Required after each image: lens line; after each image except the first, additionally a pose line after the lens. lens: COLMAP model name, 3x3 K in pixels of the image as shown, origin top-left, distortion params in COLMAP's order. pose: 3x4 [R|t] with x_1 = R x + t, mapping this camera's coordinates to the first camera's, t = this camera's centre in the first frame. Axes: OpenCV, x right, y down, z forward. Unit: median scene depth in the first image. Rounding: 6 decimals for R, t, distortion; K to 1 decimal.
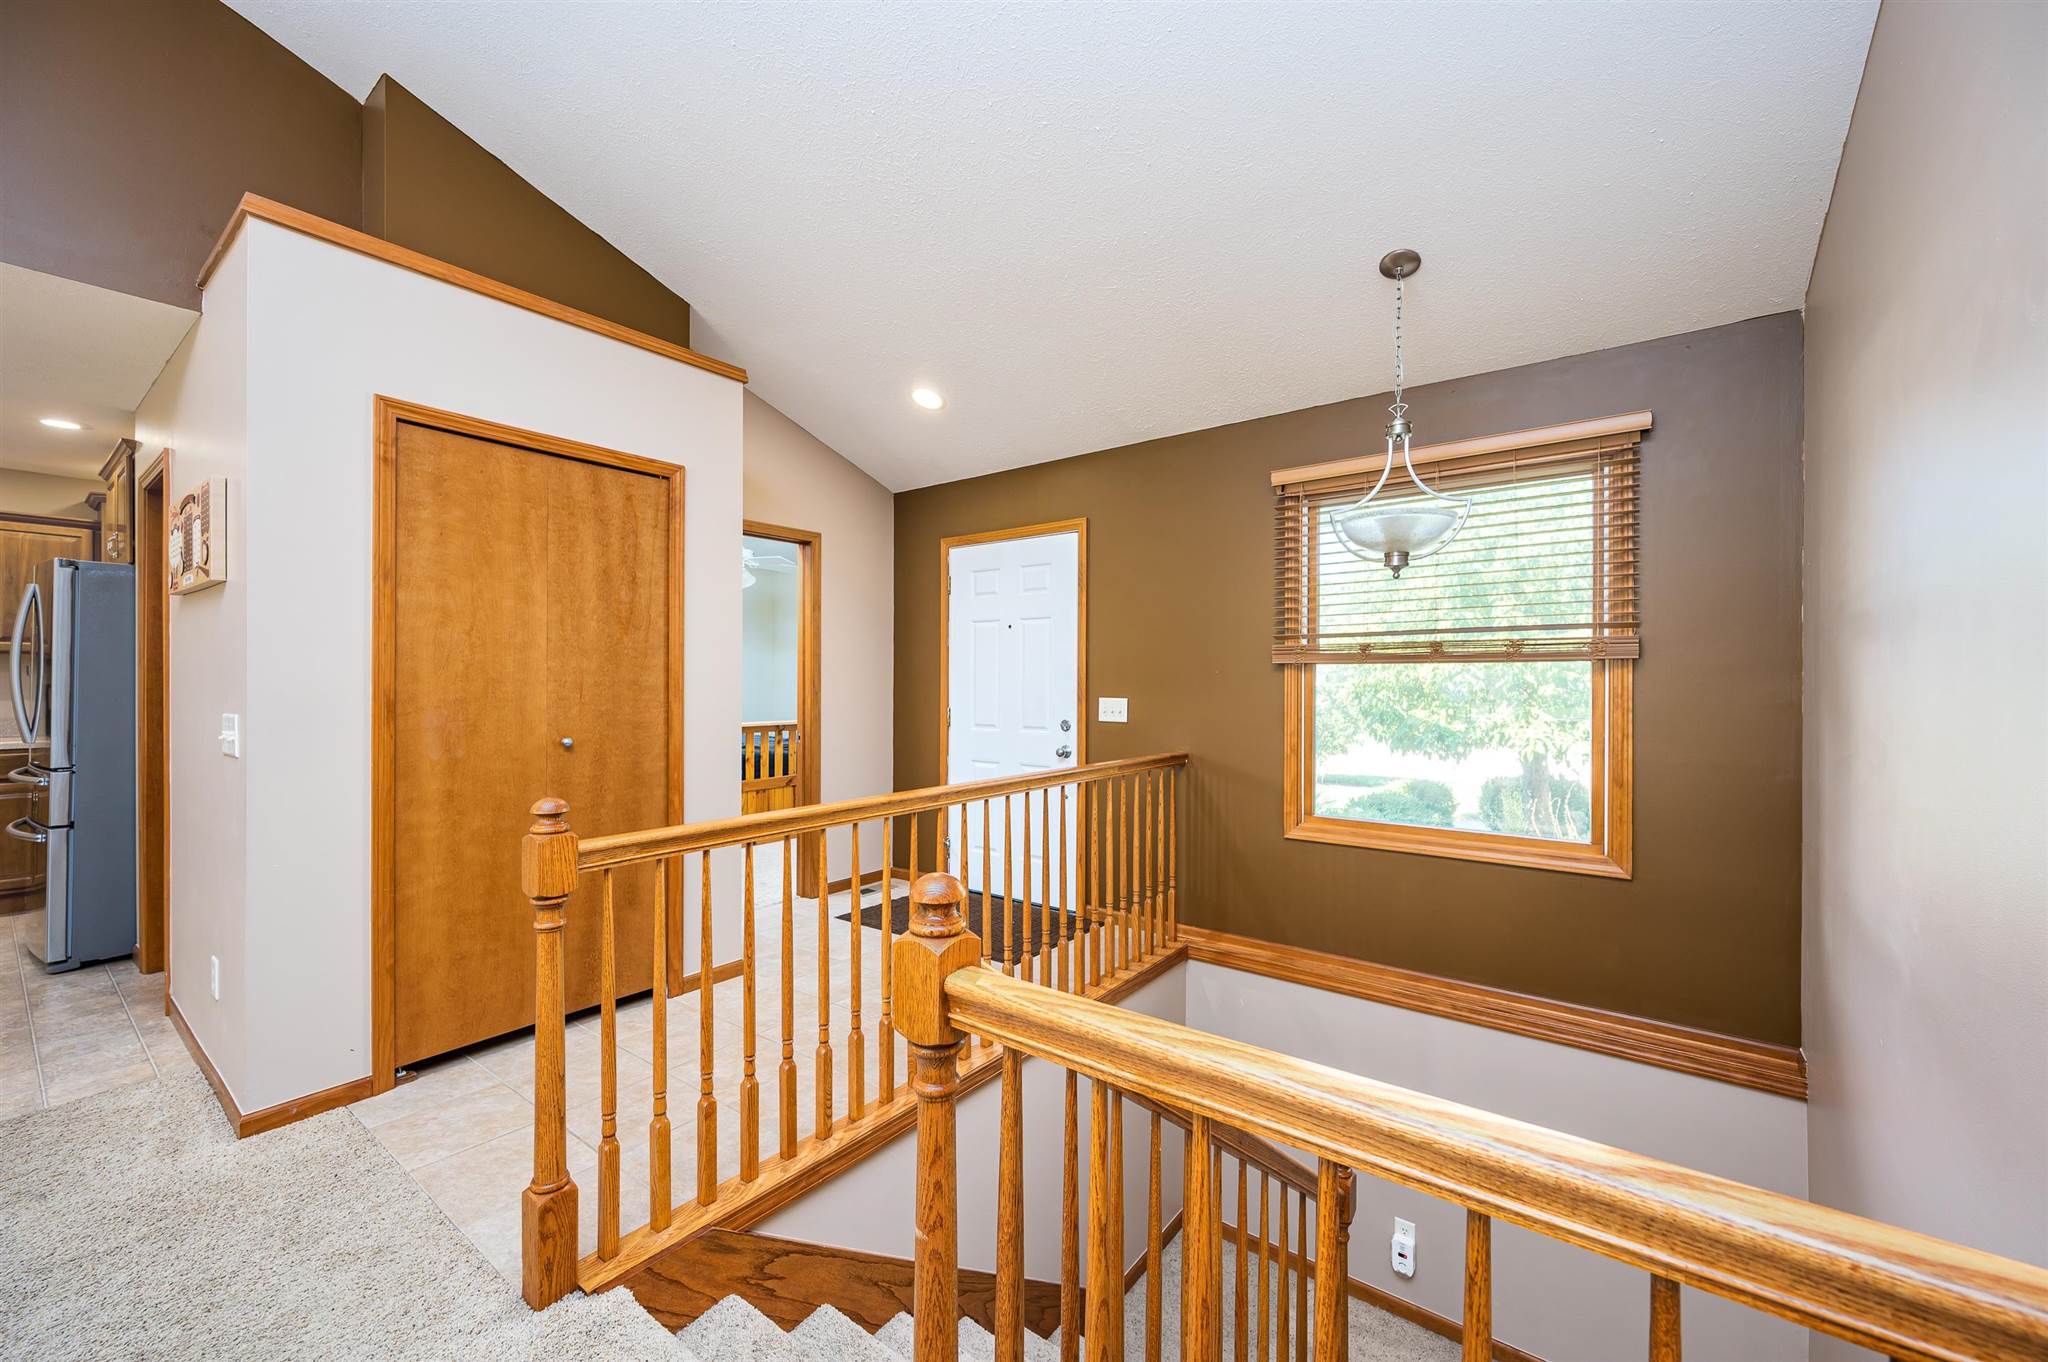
lens RADIAL K [[801.7, 0, 1022.9], [0, 801.7, 683.0], [0, 0, 1]] dist [-0.001982, -0.000520]
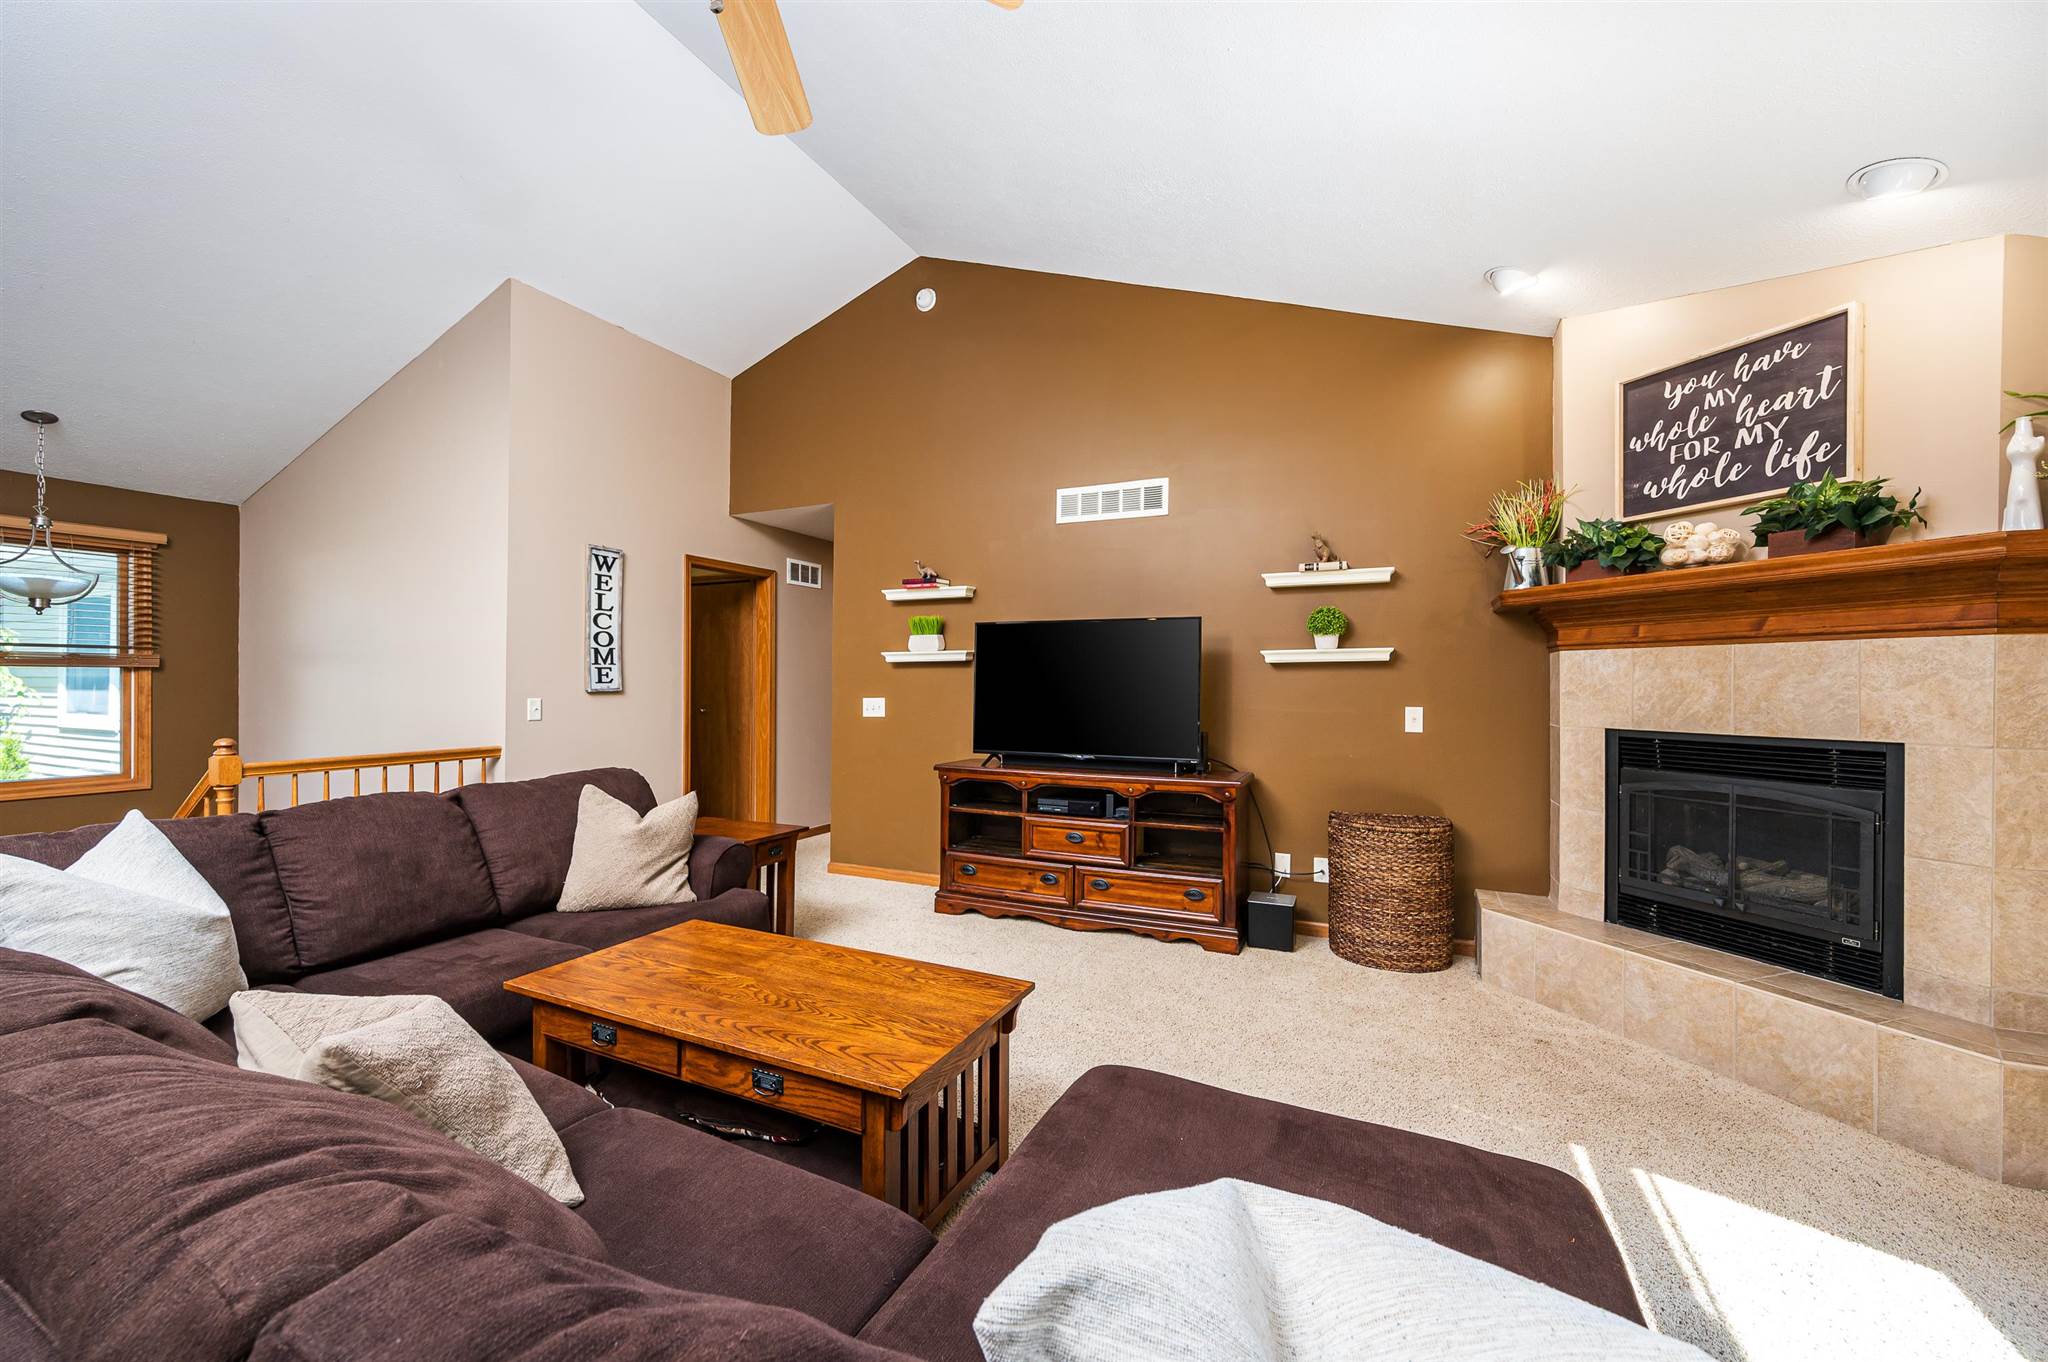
lens RADIAL K [[801.7, 0, 1022.9], [0, 801.7, 683.0], [0, 0, 1]] dist [-0.001982, -0.000520]
pose [[-0.215341, -0.002199, 0.976536, -1.189531], [-0.003167, 0.999994, 0.001553, -0.003504], [-0.976534, -0.002758, -0.215347, -0.446742]]
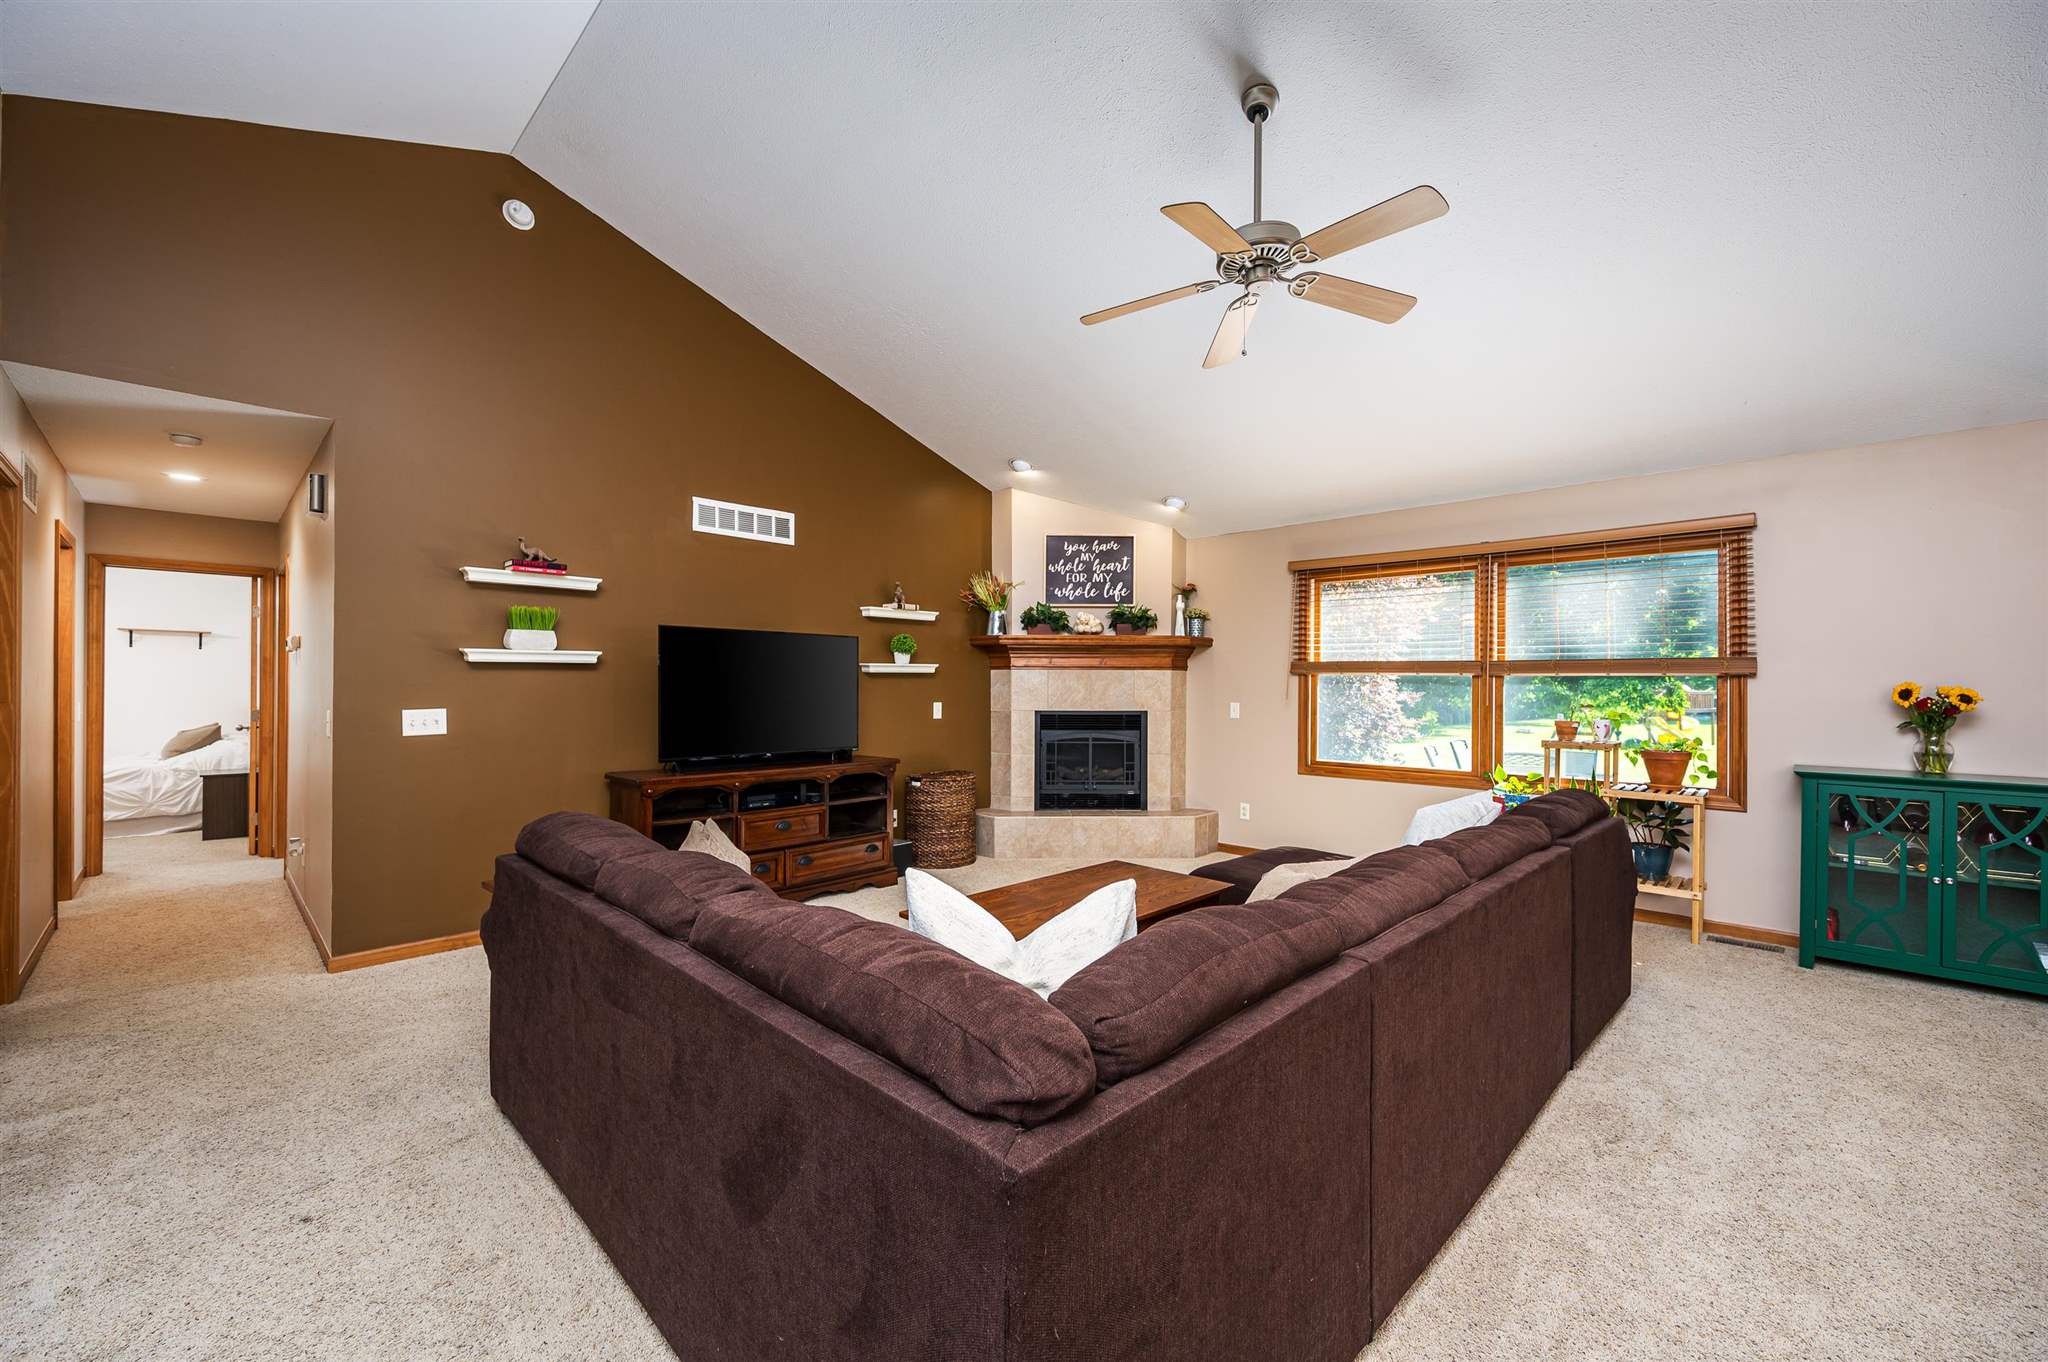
lens RADIAL K [[801.7, 0, 1022.9], [0, 801.7, 683.0], [0, 0, 1]] dist [-0.001982, -0.000520]
pose [[-0.992781, -0.006538, 0.119762, -0.595541], [-0.006588, 0.999978, -0.000020, -0.013735], [-0.119759, -0.000809, -0.992803, 0.511972]]
